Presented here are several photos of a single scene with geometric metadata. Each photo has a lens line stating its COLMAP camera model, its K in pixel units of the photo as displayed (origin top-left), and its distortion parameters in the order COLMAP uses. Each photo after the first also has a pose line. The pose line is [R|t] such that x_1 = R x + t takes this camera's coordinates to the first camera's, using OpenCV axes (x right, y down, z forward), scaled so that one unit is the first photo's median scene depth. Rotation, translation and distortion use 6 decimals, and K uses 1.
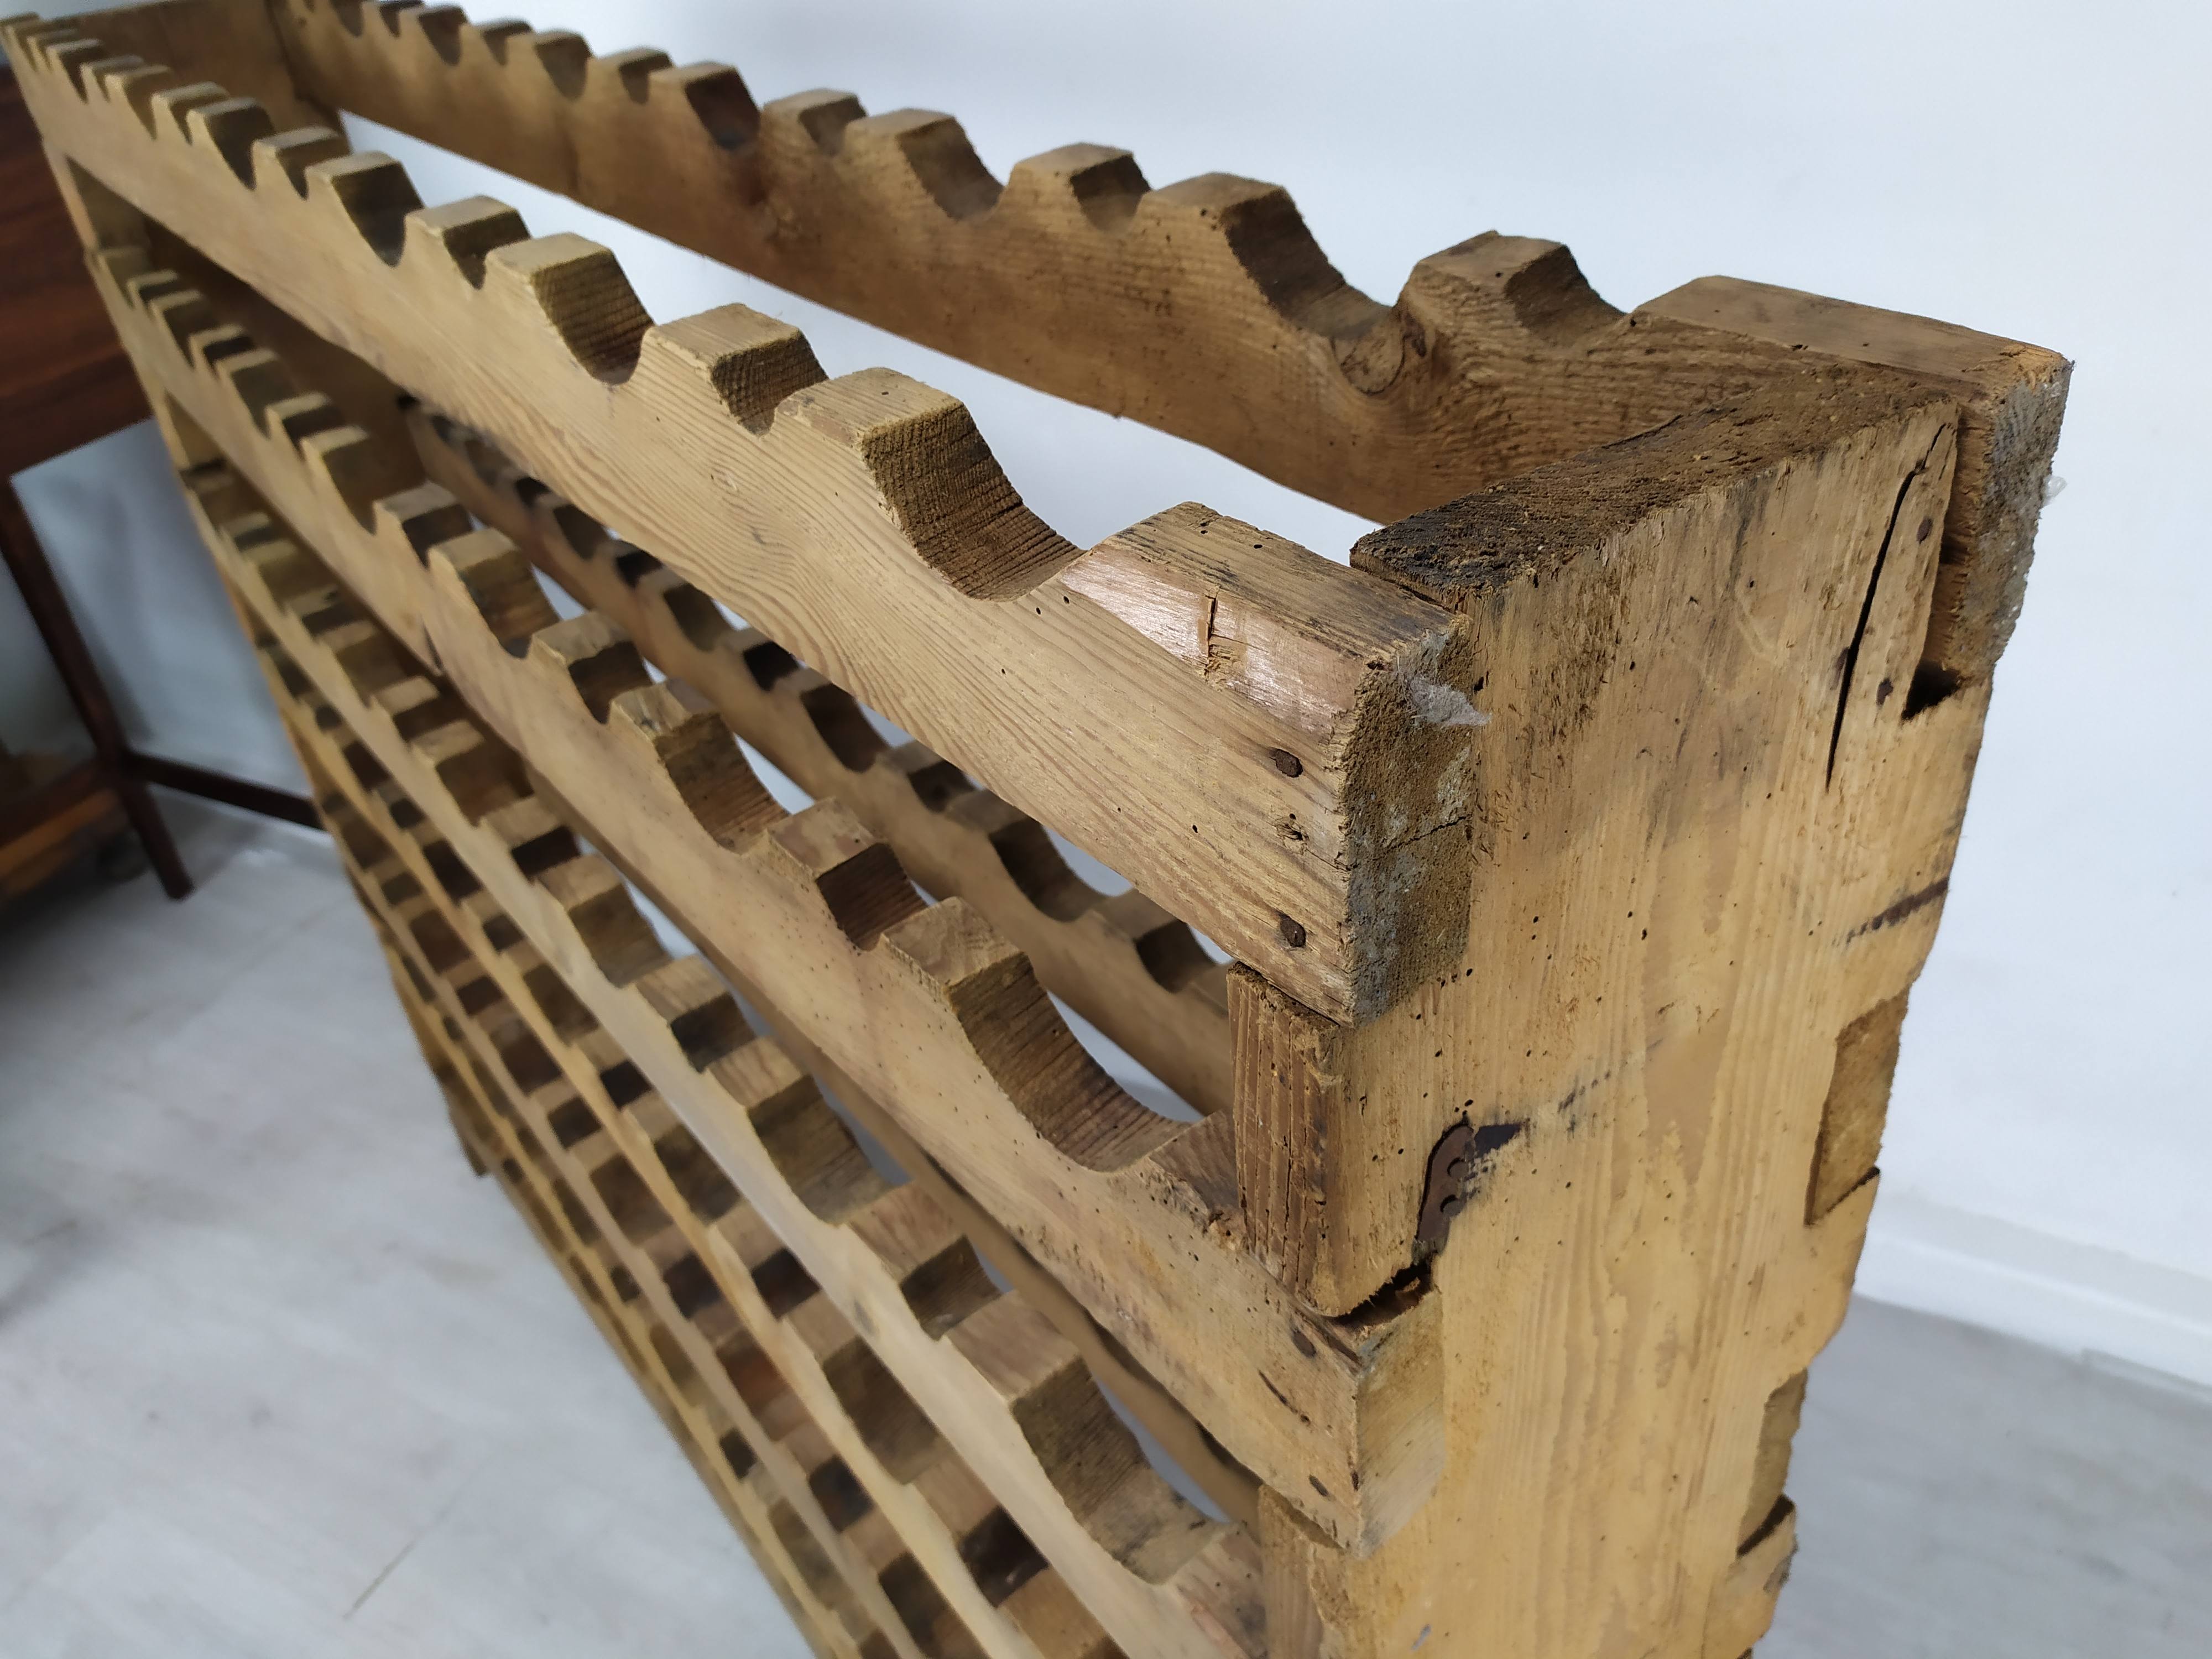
lens RADIAL K [[1673.5, 0, 1113.6], [0, 1673.5, 839.9], [0, 0, 1]] dist [0.046442, -0.032358]
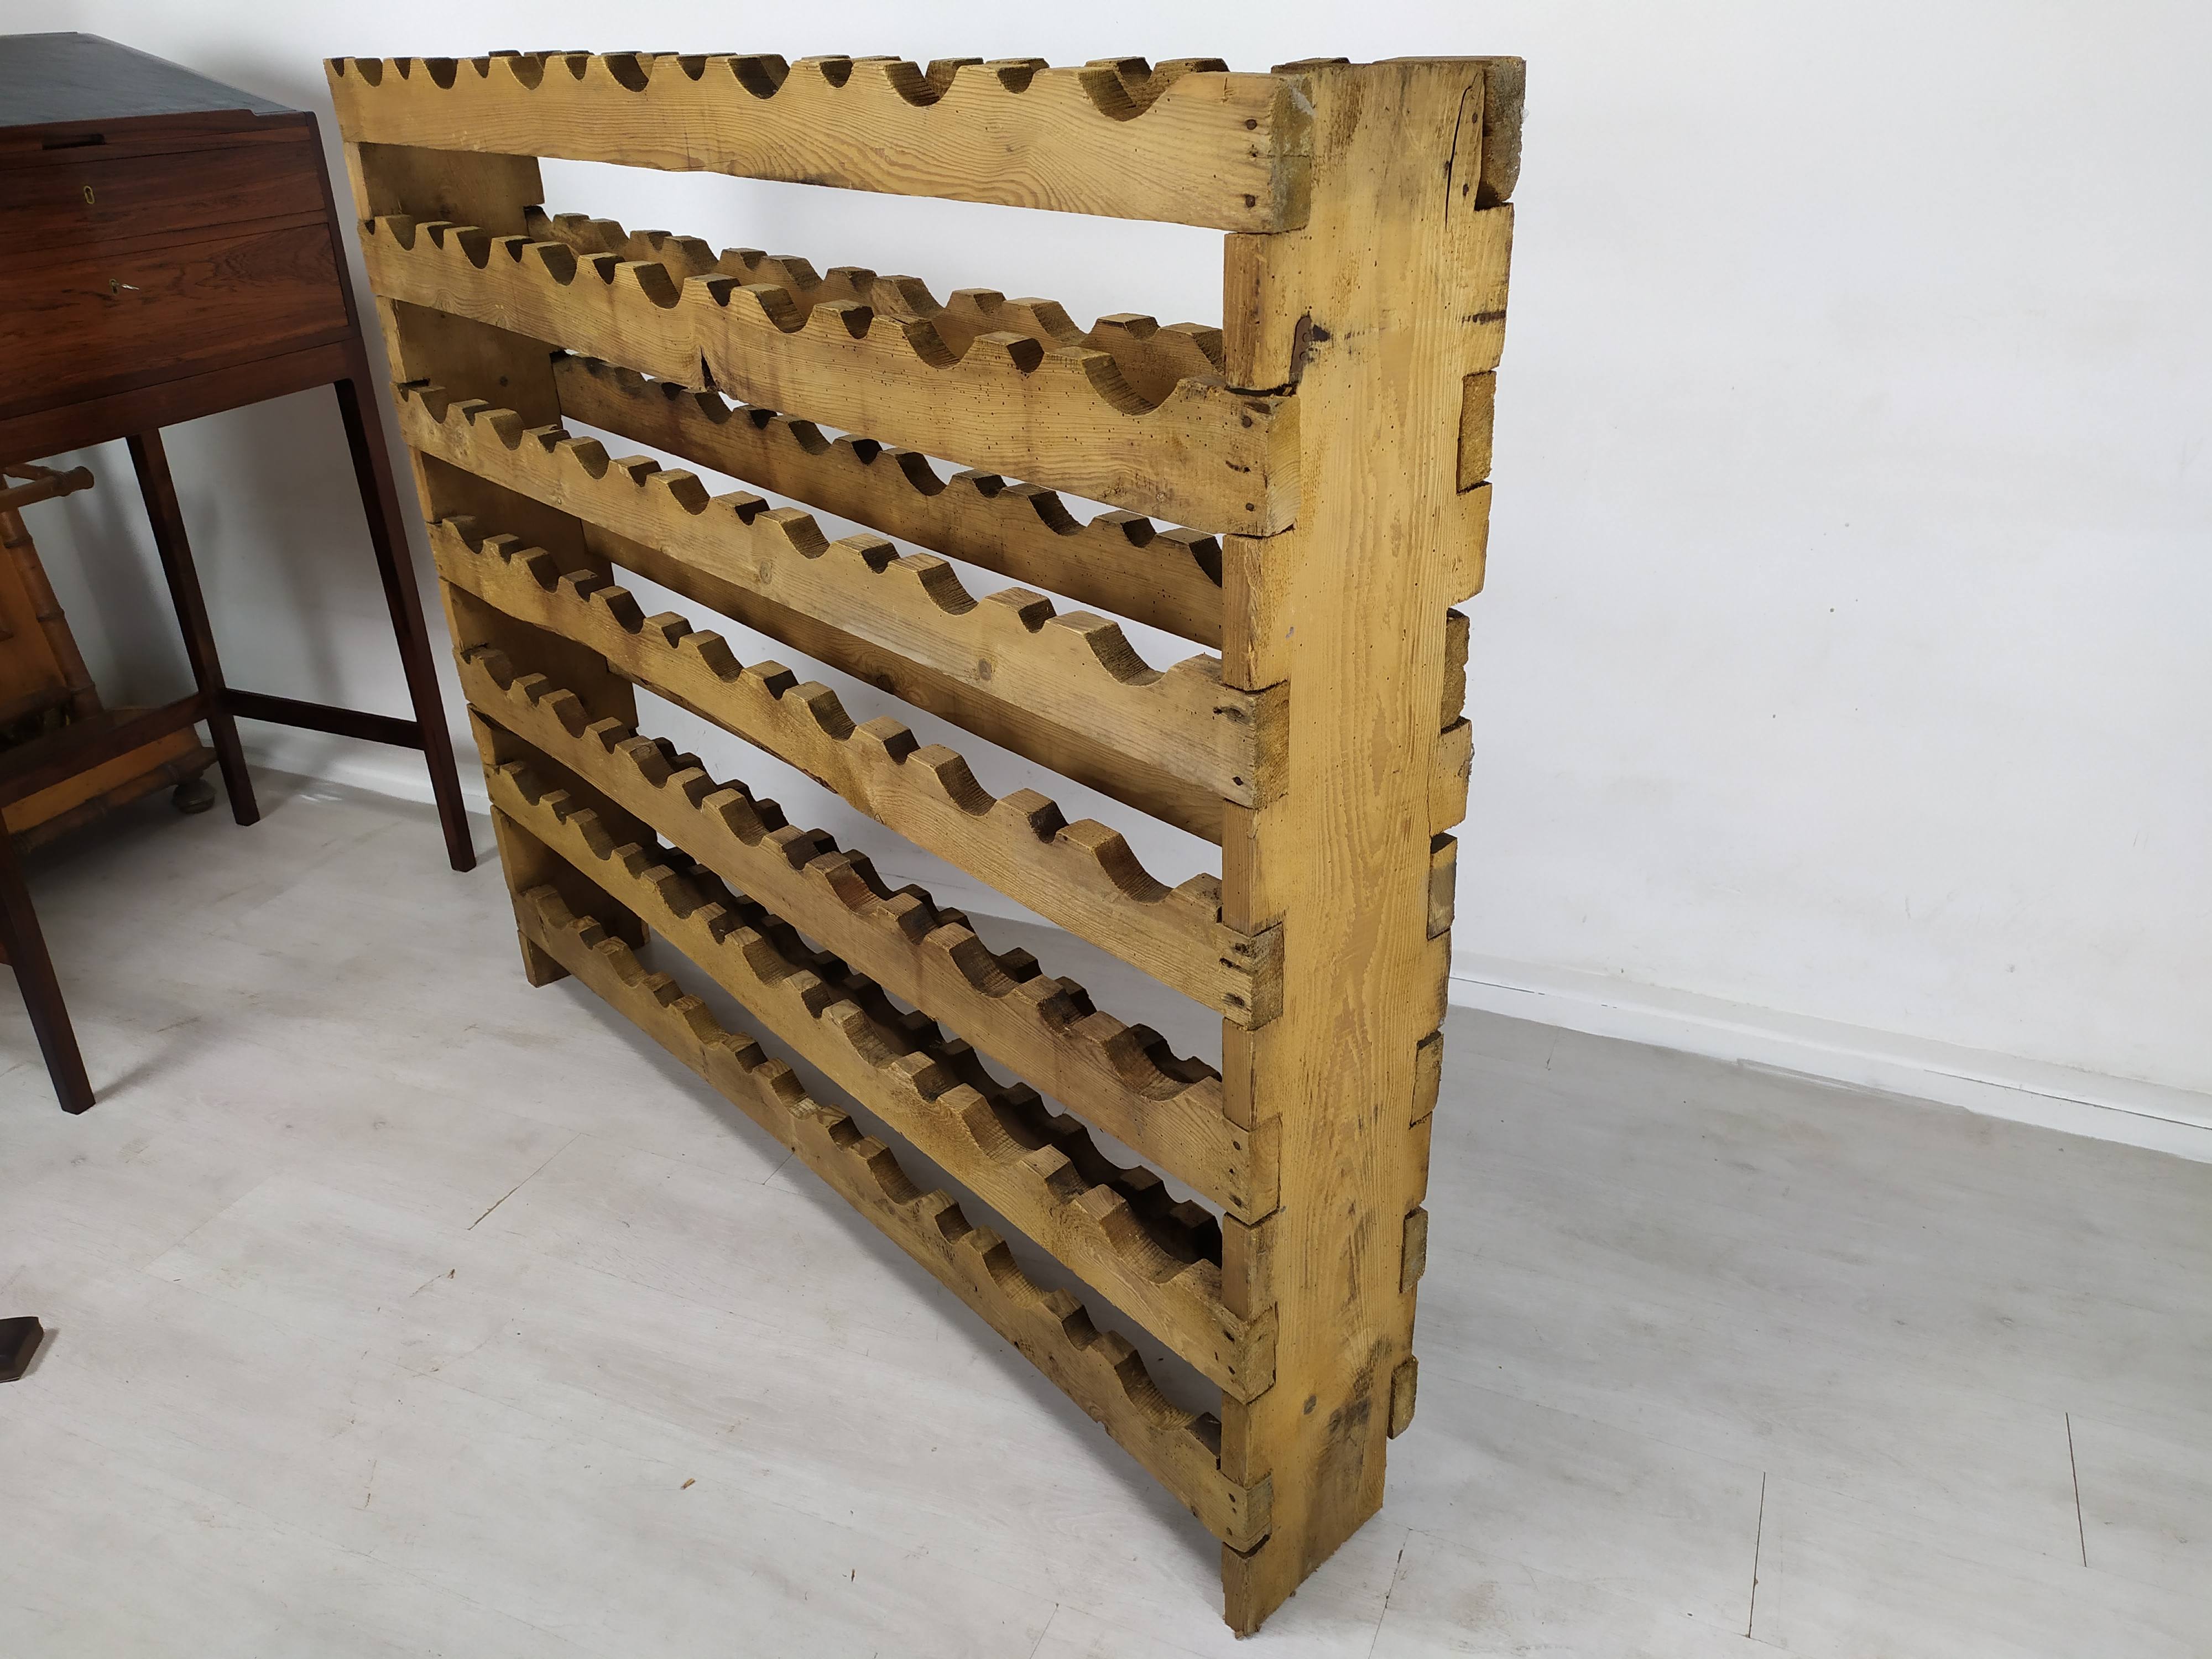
lens RADIAL K [[1614.4, 0, 1106.0], [0, 1614.4, 829.5], [0, 0, 1]] dist [0.064116, -0.003059]
pose [[0.996069, 0.018340, 0.086665, -0.268262], [-0.006599, 0.990978, -0.133860, 1.108078], [-0.088338, 0.132762, 0.987204, -1.181503]]
